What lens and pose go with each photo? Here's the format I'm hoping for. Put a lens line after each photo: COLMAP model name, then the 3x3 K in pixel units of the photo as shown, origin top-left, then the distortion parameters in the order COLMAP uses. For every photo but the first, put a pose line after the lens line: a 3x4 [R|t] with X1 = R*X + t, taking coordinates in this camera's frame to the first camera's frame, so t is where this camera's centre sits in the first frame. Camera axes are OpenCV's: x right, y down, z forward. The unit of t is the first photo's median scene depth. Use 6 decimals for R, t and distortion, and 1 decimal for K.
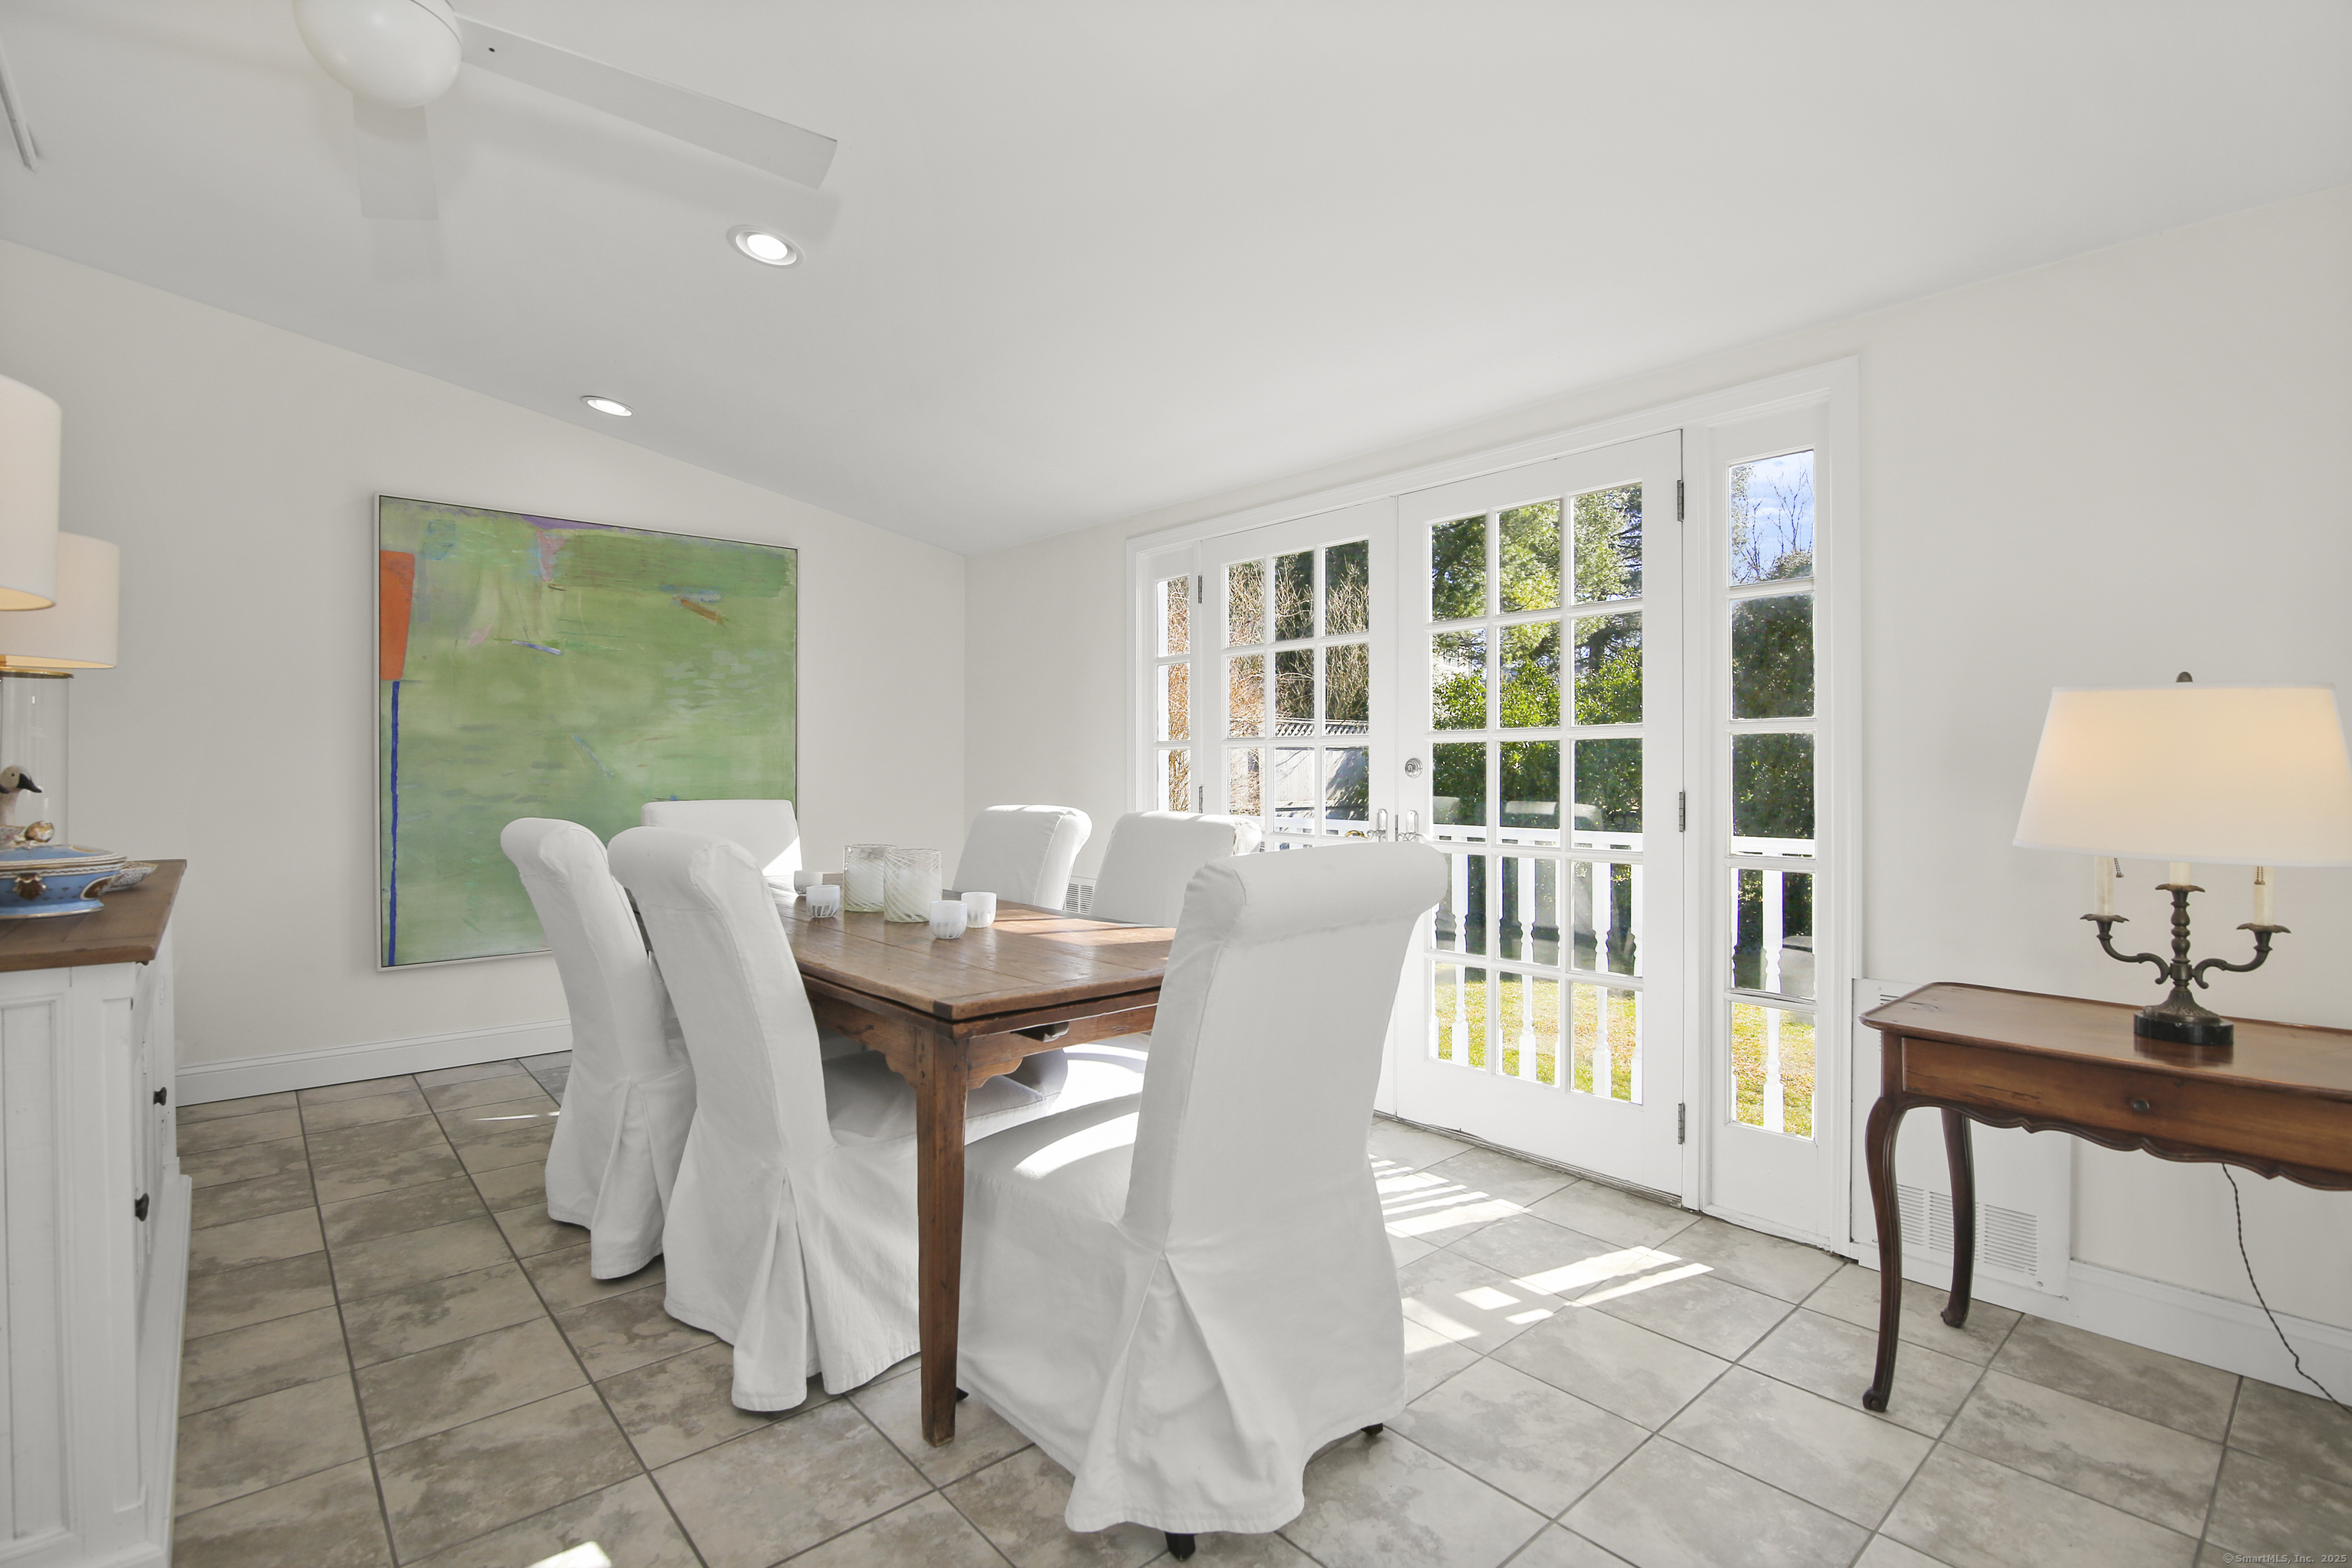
lens RADIAL K [[1068.3, 0, 1176.0], [0, 1068.3, 784.0], [0, 0, 1]] dist [0.002754, 0.001176]
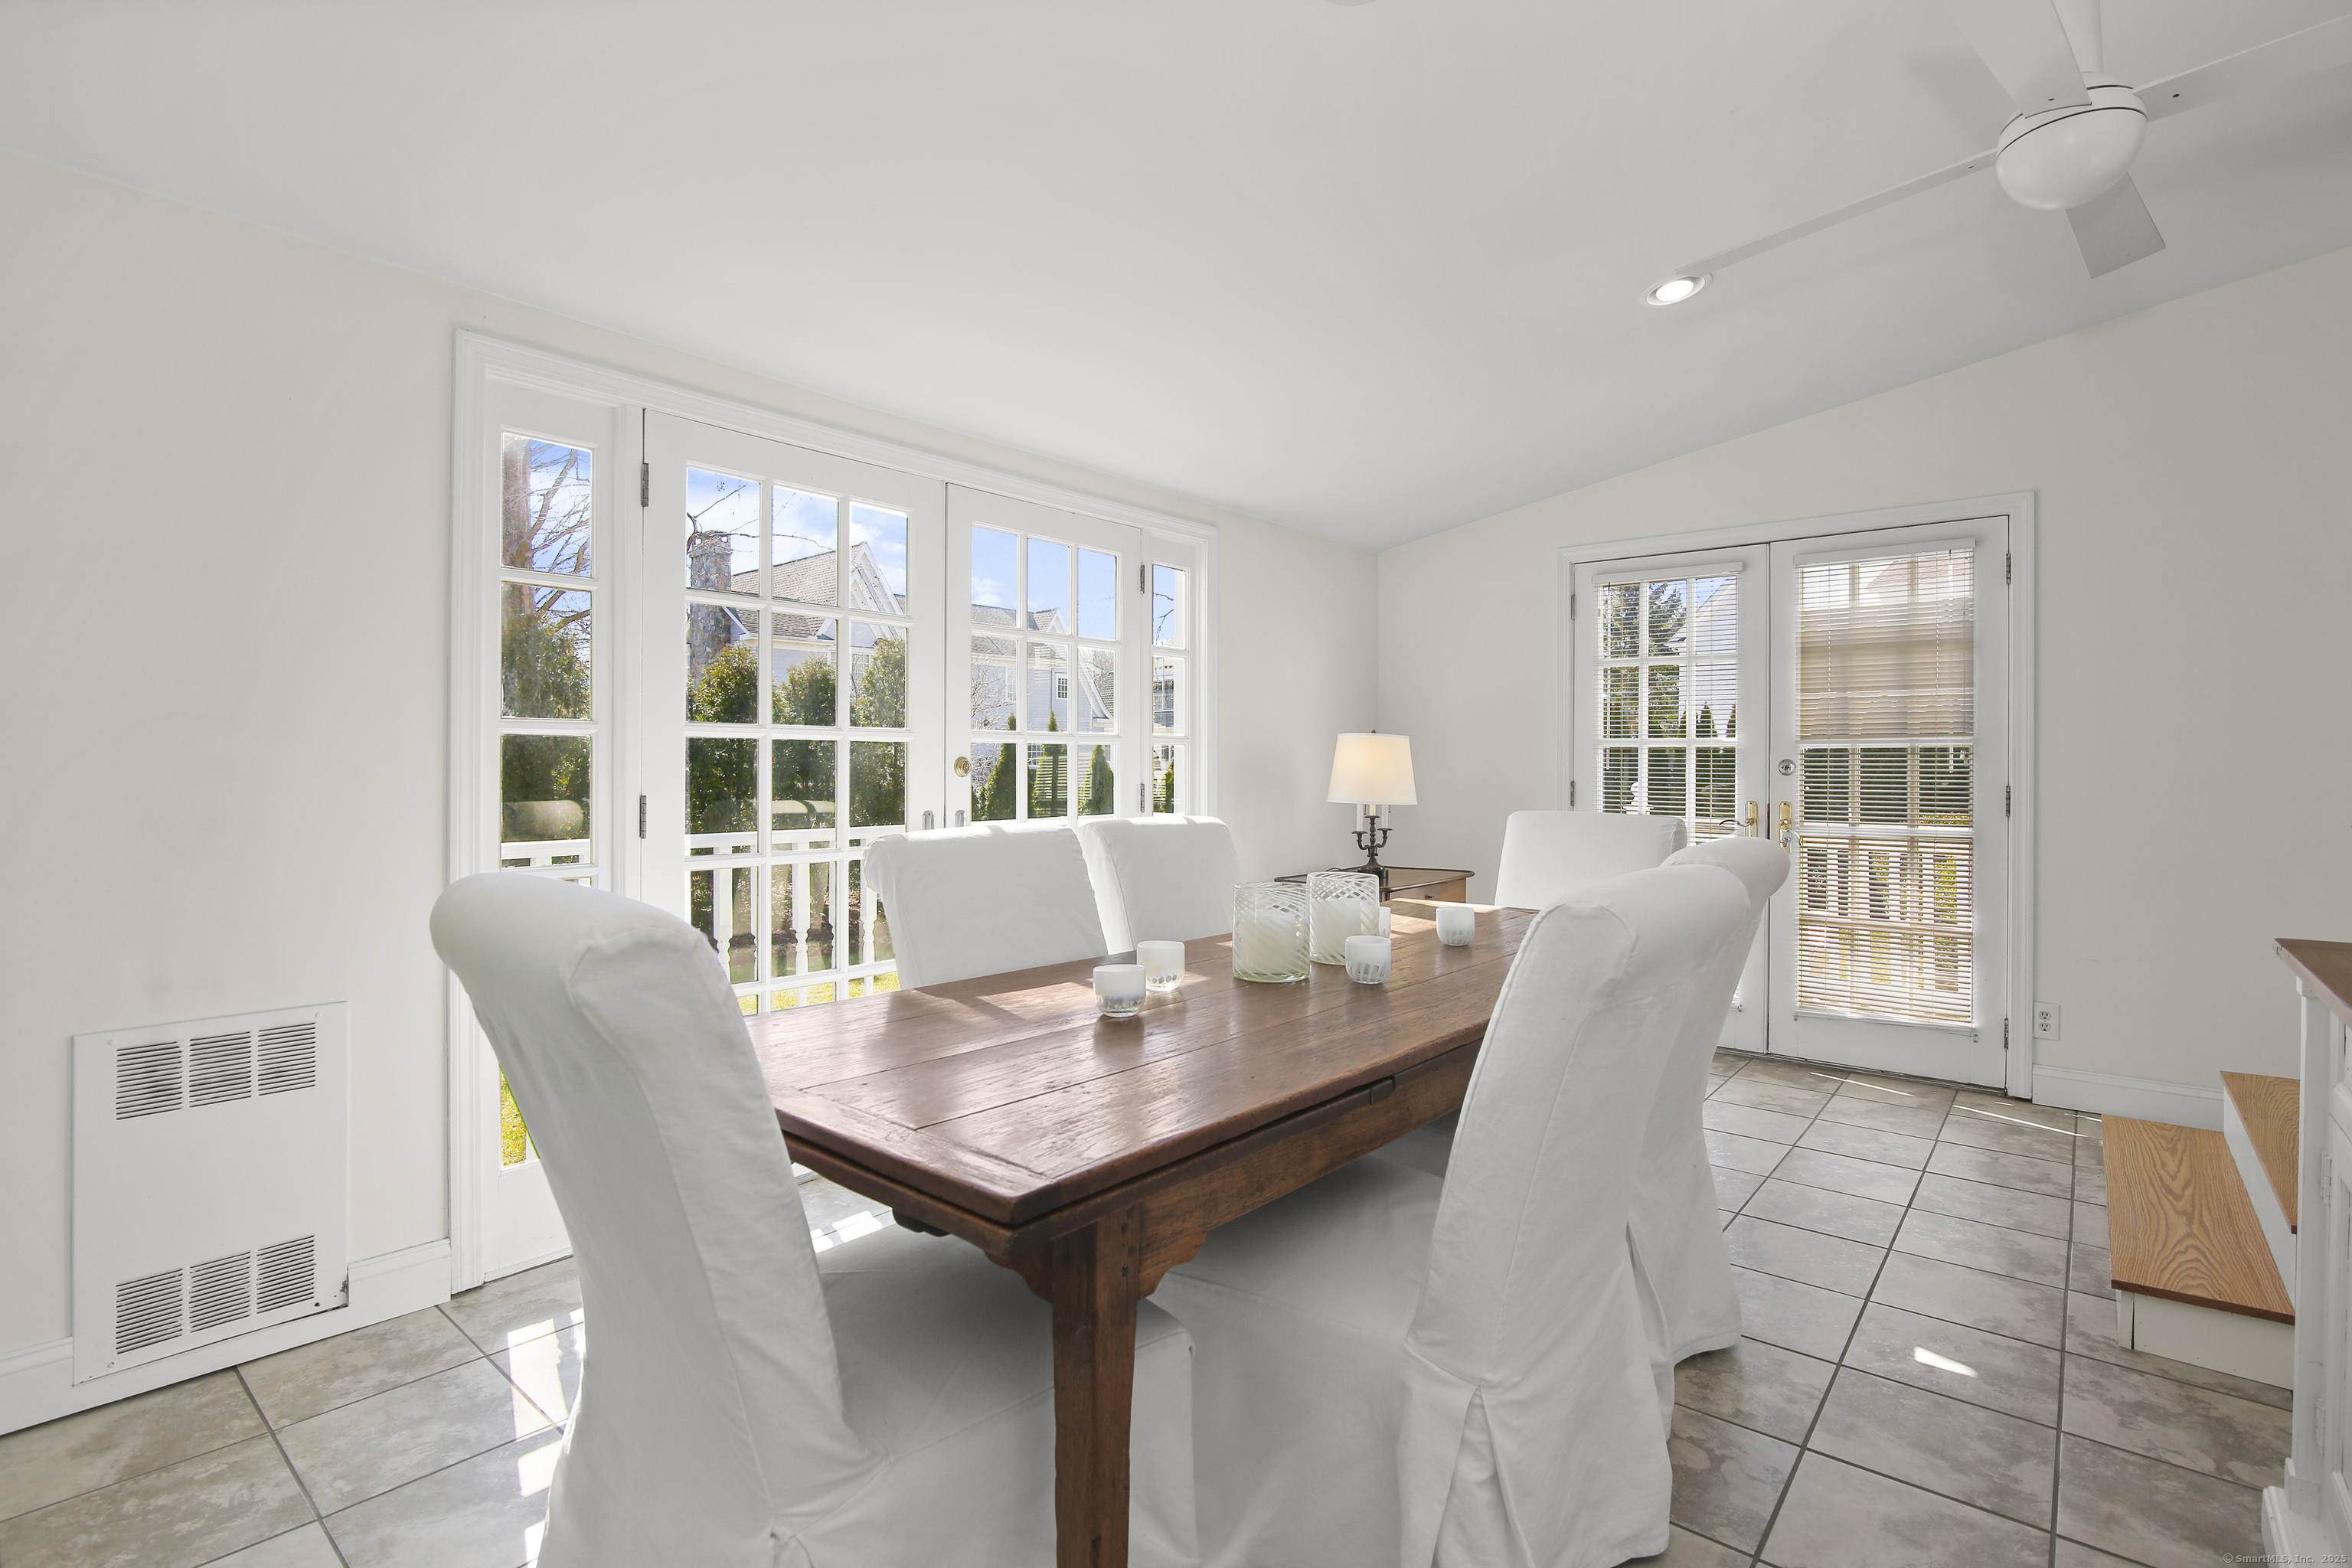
lens RADIAL K [[1087.1, 0, 1173.0], [0, 1087.1, 775.2], [0, 0, 1]] dist [-0.020153, 0.001770]
pose [[-0.132872, 0.001154, 0.991133, -1.316363], [0.014969, 0.999888, 0.000842, -0.008052], [-0.991020, 0.014948, -0.132874, 1.577702]]
